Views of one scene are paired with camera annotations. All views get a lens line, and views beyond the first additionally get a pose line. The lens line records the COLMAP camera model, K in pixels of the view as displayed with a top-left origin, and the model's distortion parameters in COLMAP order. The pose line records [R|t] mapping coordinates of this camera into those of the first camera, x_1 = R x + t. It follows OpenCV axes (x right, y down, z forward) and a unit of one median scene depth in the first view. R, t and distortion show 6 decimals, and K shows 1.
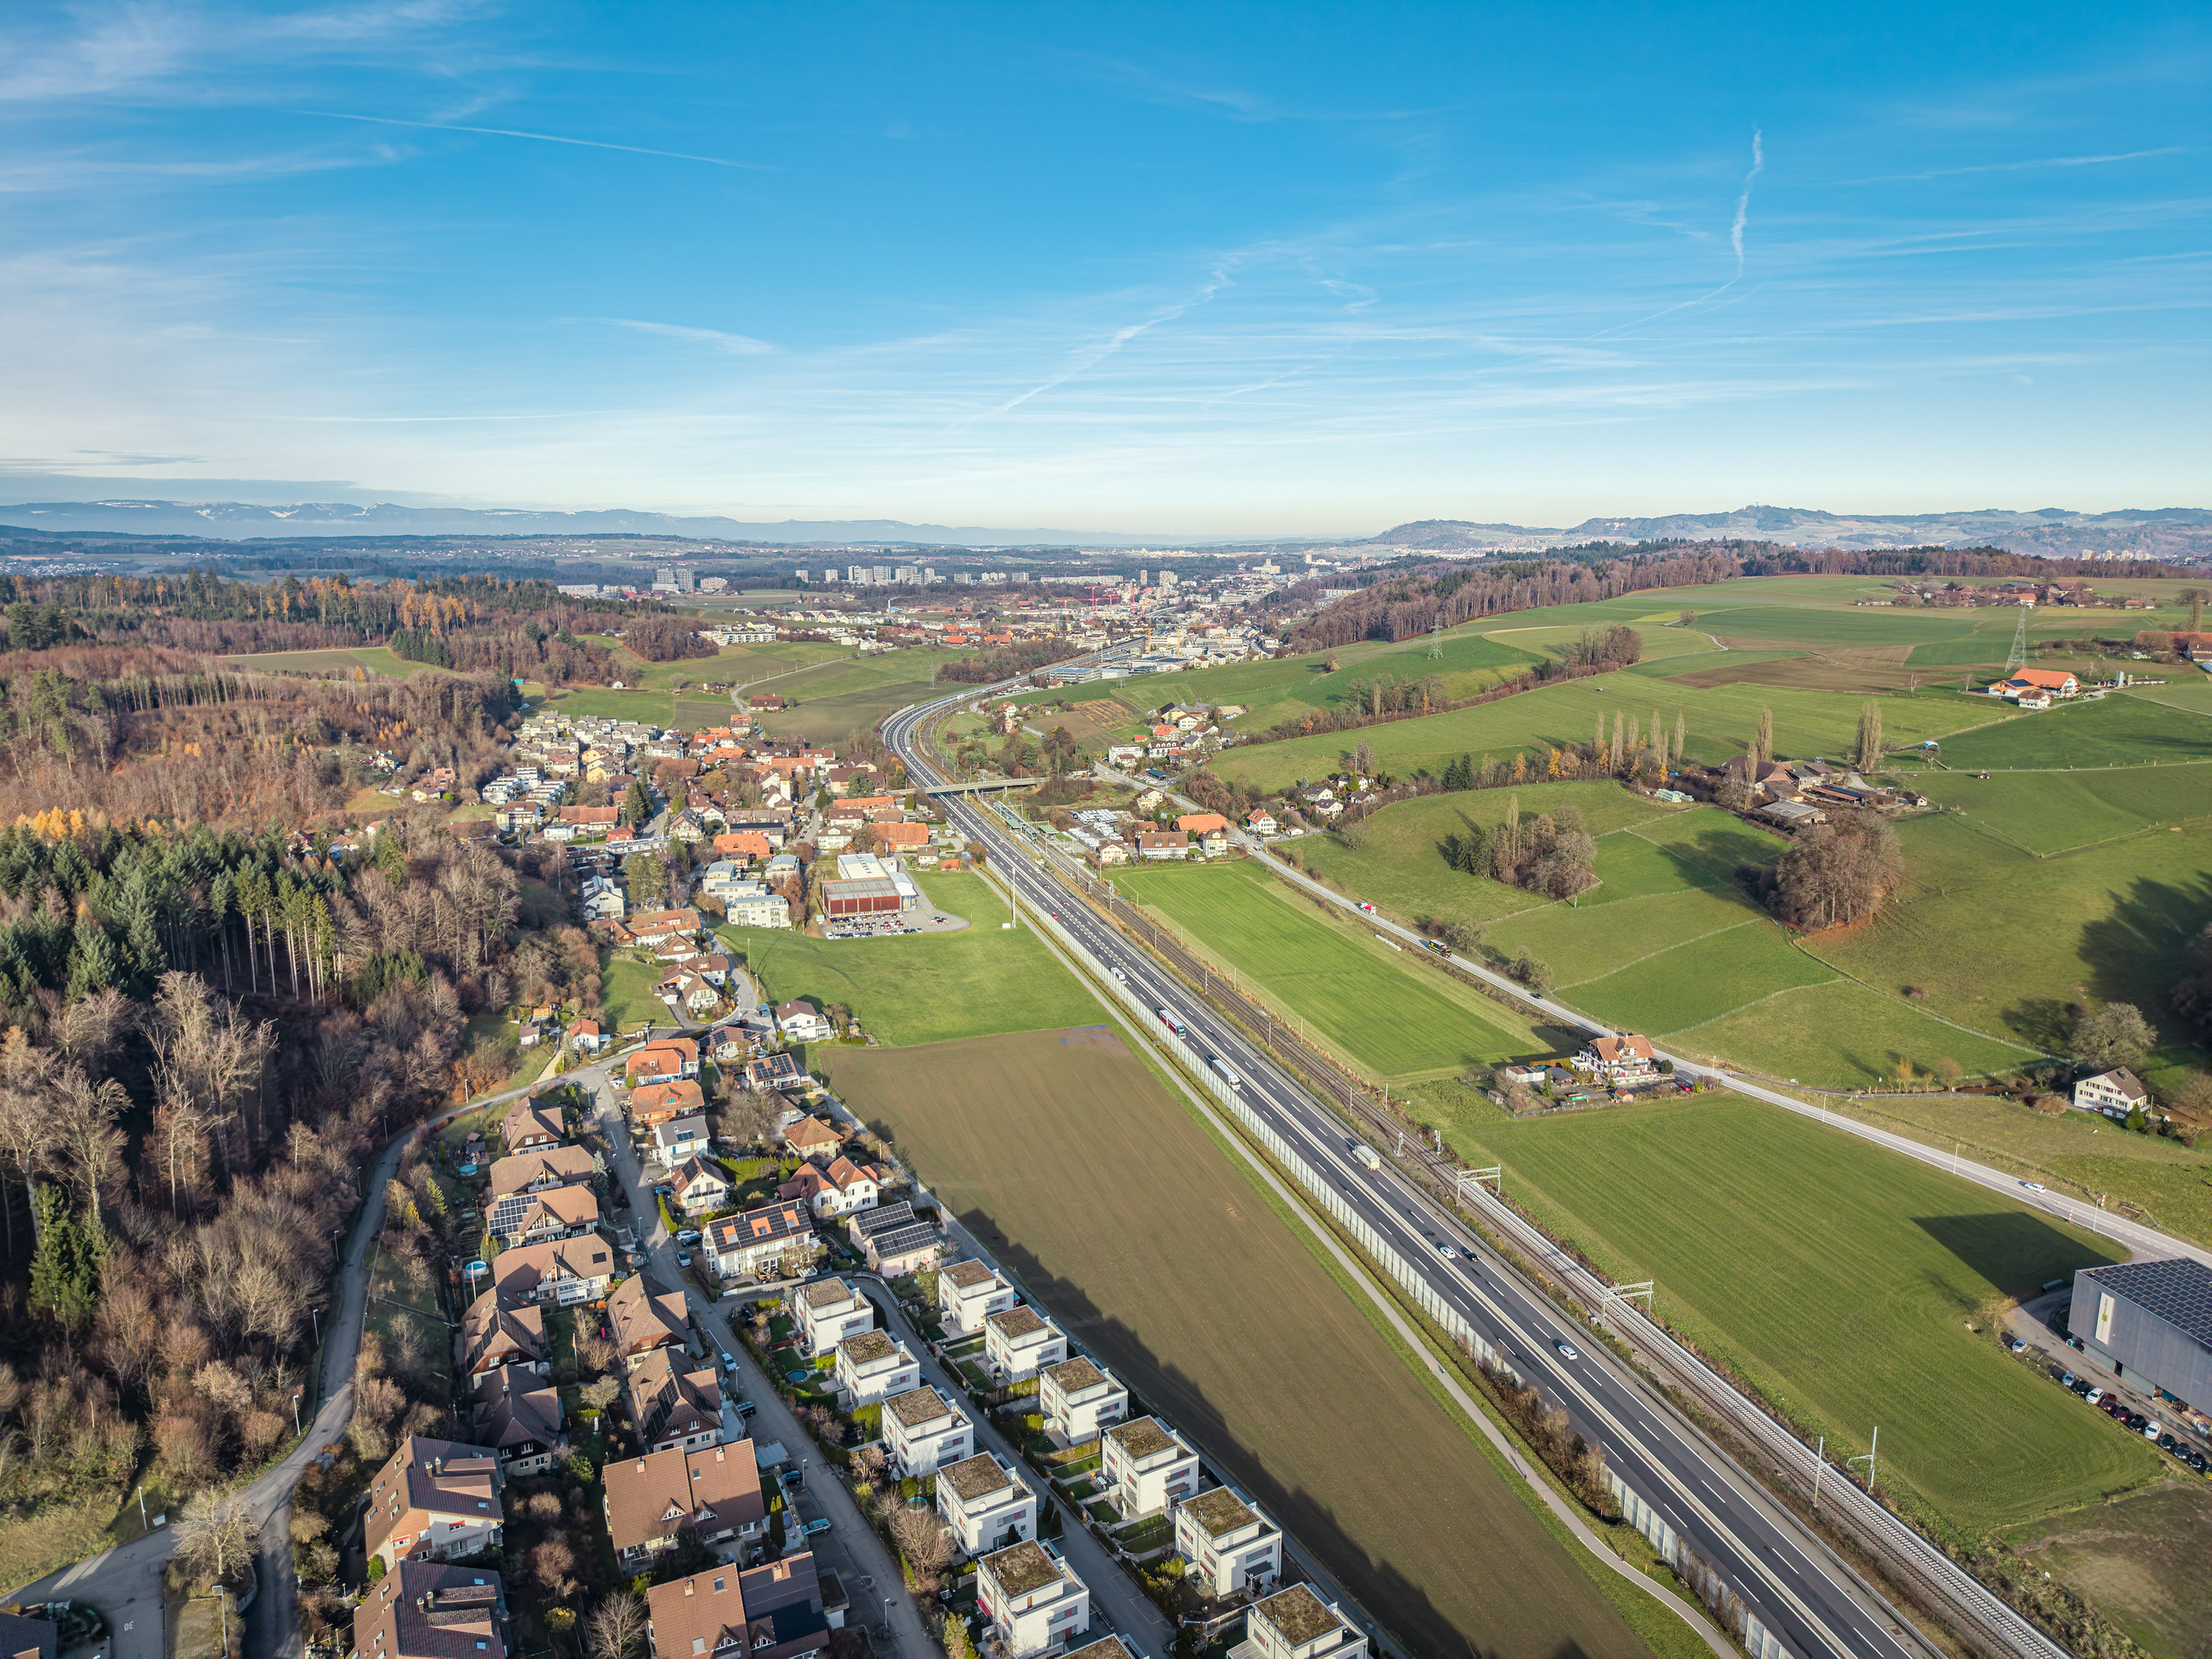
lens RADIAL K [[1469.3, 0, 1110.7], [0, 1469.3, 823.7], [0, 0, 1]] dist [0.062379, -0.073697]
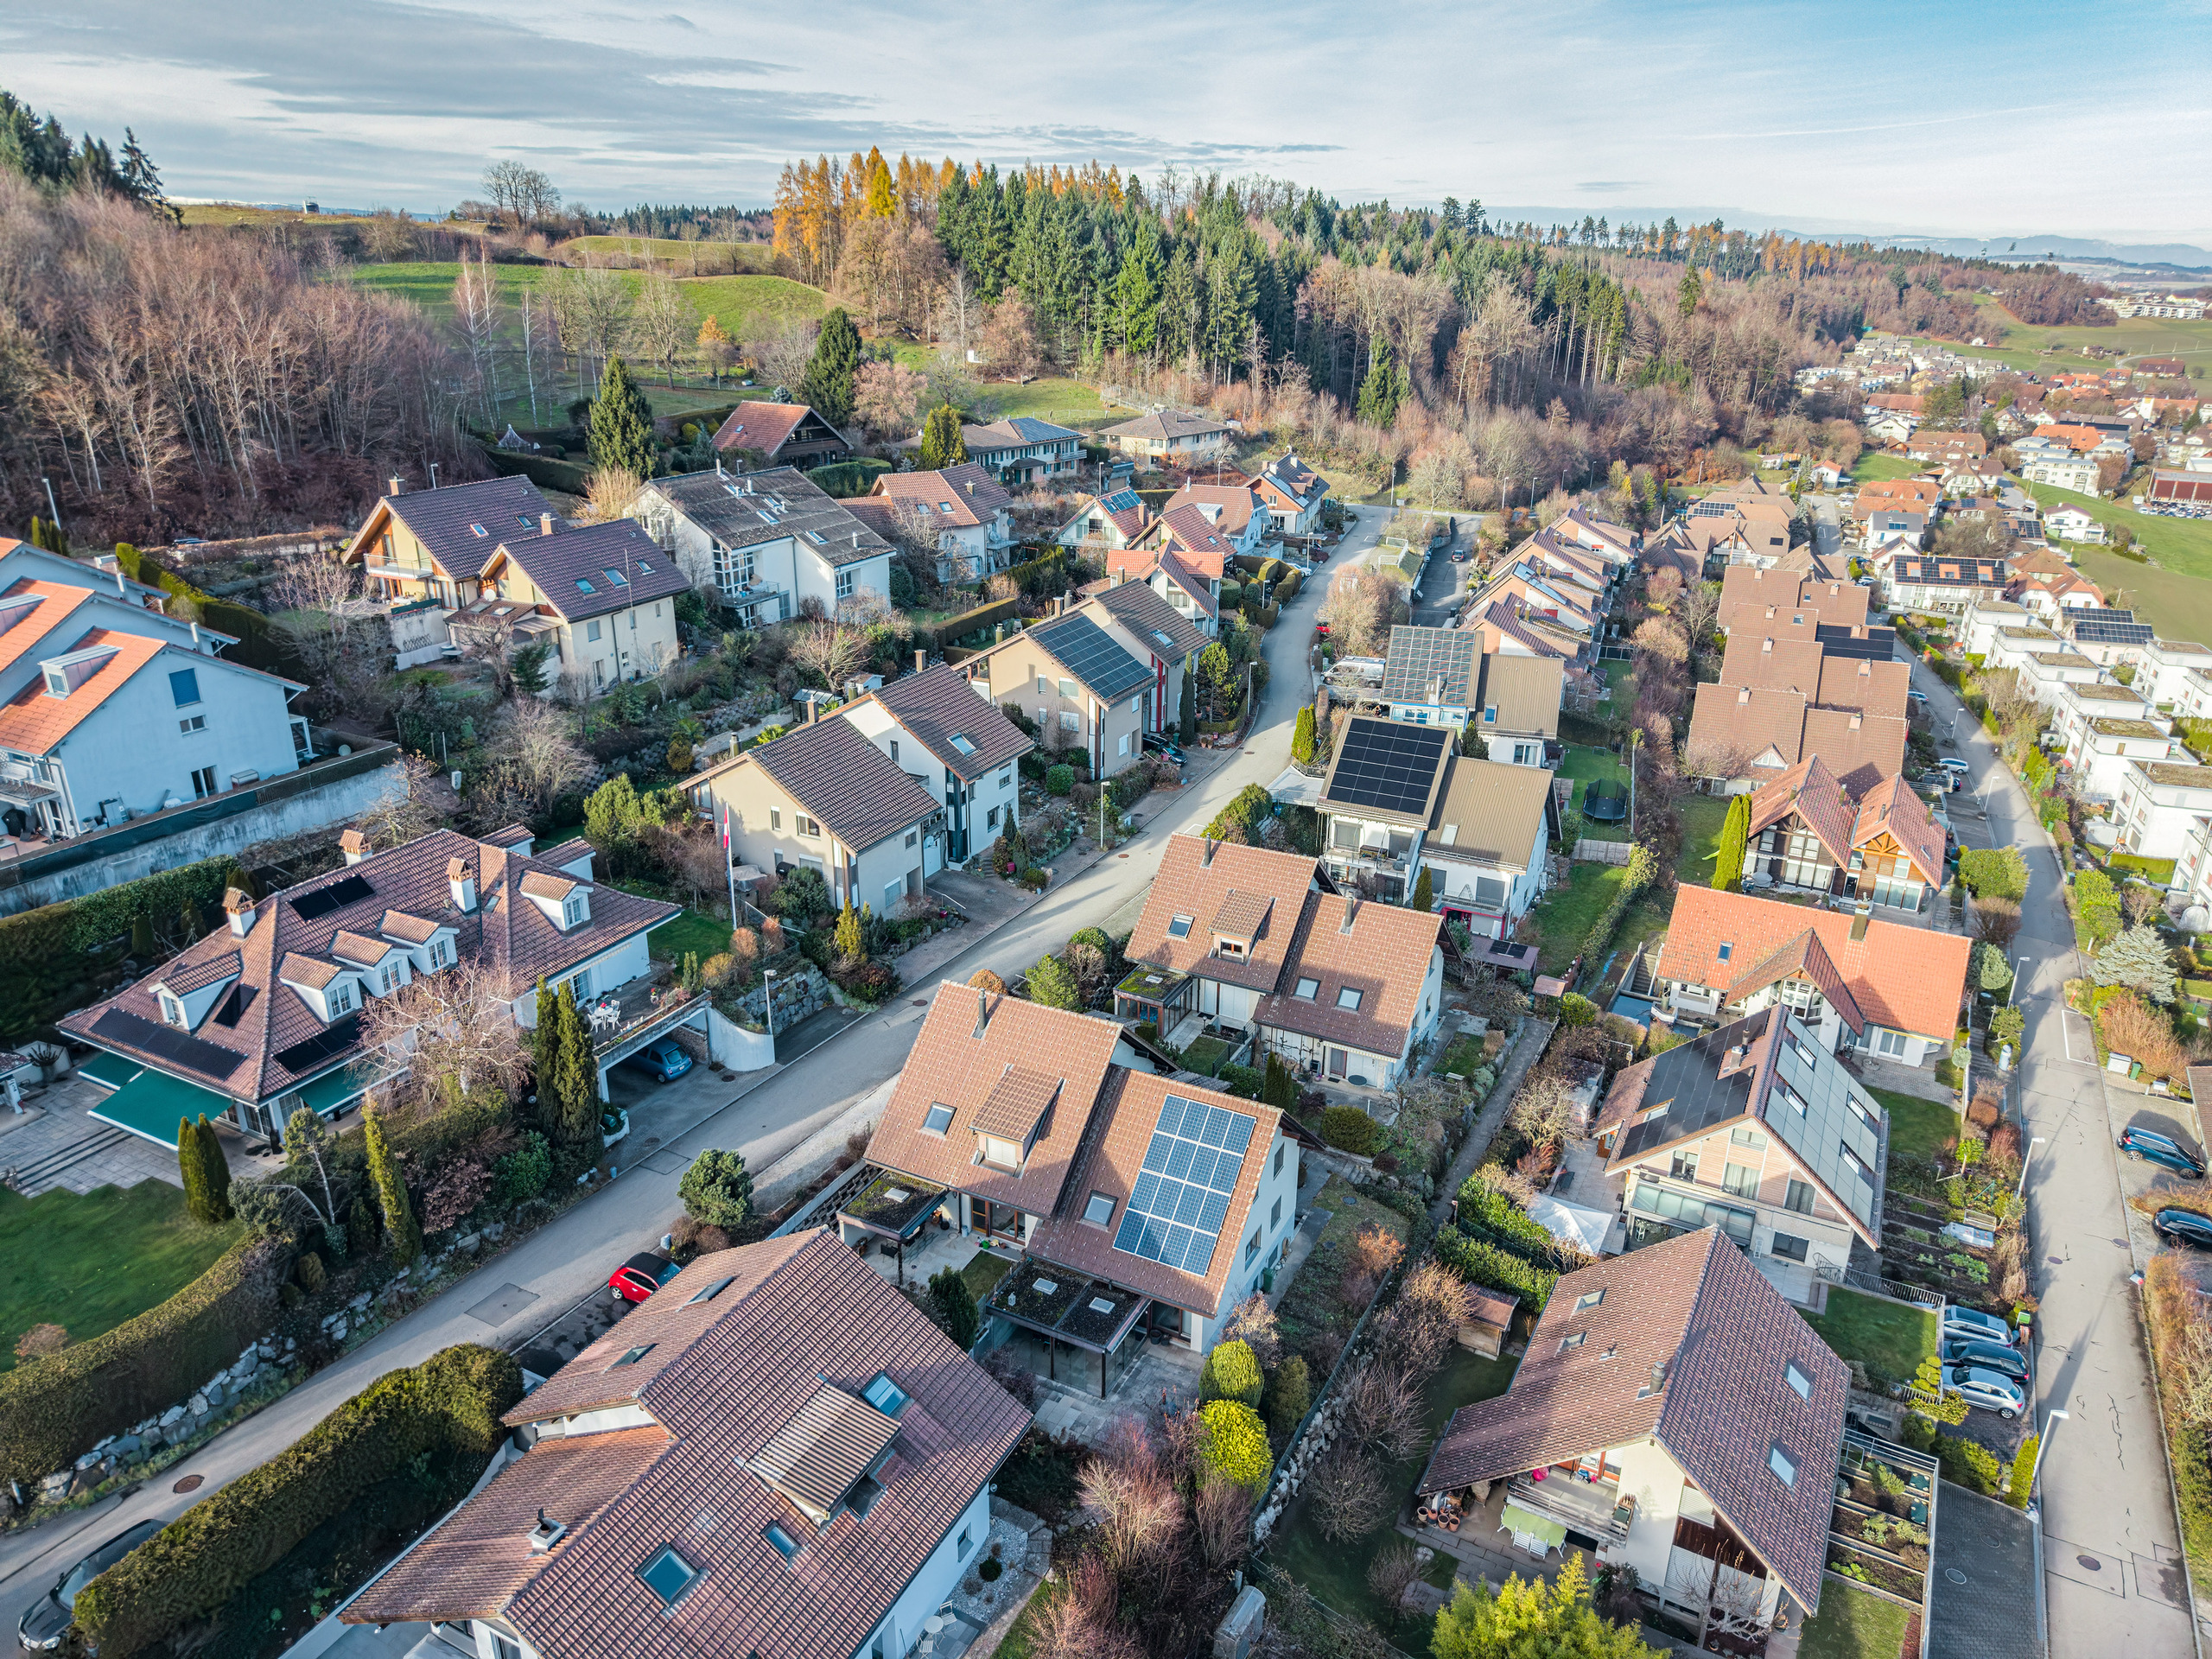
lens RADIAL K [[1481.2, 0, 1108.6], [0, 1481.2, 824.4], [0, 0, 1]] dist [0.009569, -0.007379]
pose [[0.663219, 0.256237, -0.703195, 0.049410], [-0.139058, 0.965394, 0.220627, 0.114439], [0.735394, -0.048540, 0.675900, -0.030116]]
